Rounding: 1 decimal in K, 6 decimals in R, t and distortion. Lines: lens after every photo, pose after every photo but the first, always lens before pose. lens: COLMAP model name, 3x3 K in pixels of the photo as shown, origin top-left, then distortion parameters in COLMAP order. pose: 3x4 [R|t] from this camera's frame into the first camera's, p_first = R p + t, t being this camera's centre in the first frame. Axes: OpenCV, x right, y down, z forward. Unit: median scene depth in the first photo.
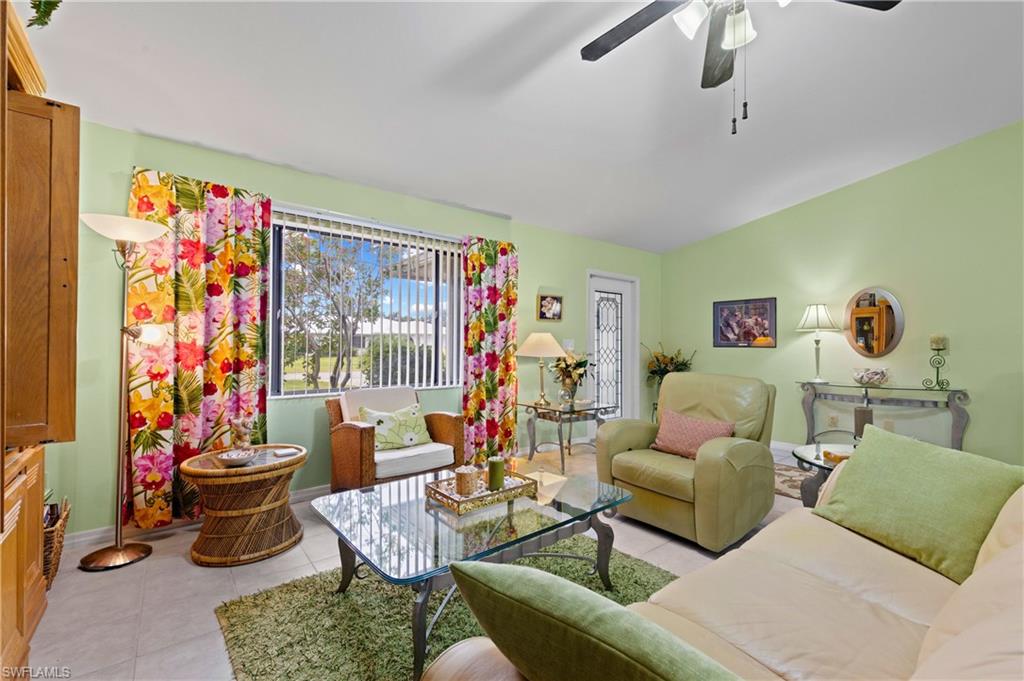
lens RADIAL K [[429.1, 0, 508.6], [0, 429.1, 341.2], [0, 0, 1]] dist [-0.003743, -0.000570]
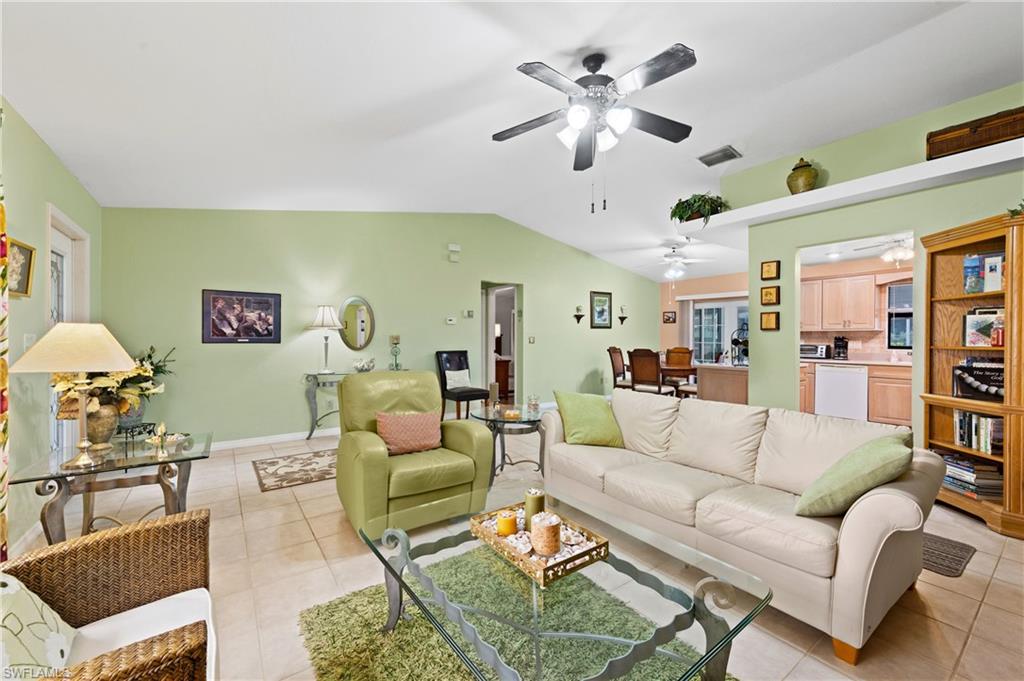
lens RADIAL K [[407.4, 0, 514.4], [0, 407.4, 337.5], [0, 0, 1]] dist [0.003599, 0.000507]
pose [[0.047081, -0.002195, 0.998889, -0.382363], [-0.012739, 0.999915, 0.002798, -0.010101], [-0.998810, -0.012857, 0.047049, 0.469743]]
